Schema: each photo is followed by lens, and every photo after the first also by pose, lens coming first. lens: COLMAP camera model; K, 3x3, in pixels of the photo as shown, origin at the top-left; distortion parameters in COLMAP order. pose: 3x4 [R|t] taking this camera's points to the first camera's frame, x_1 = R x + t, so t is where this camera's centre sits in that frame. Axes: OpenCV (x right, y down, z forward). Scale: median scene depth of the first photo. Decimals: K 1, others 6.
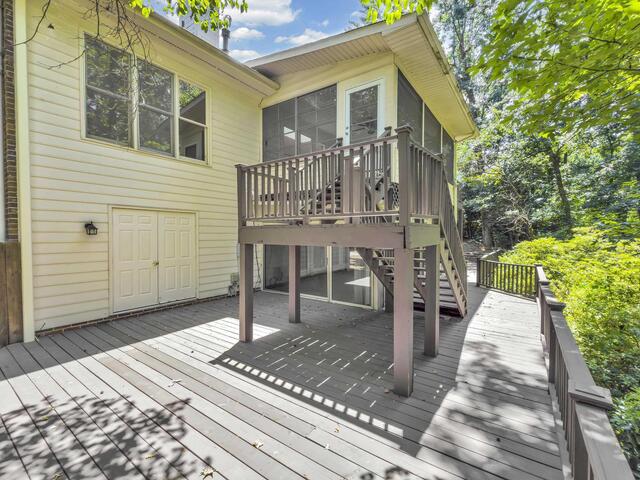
lens RADIAL K [[289.0, 0, 322.5], [0, 289.0, 239.8], [0, 0, 1]] dist [0.001357, -0.004759]
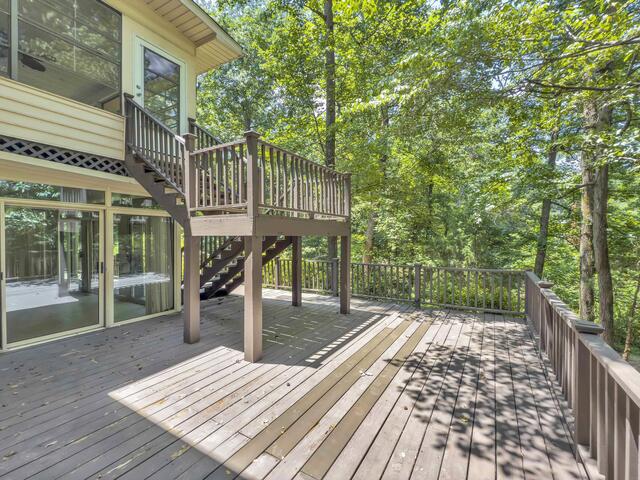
lens RADIAL K [[289.0, 0, 322.5], [0, 289.0, 239.8], [0, 0, 1]] dist [0.001357, -0.004759]
pose [[-0.074619, -0.023692, 0.996931, -1.808575], [0.014631, 0.999584, 0.024850, 0.003984], [-0.997105, 0.016440, -0.074242, 1.471484]]
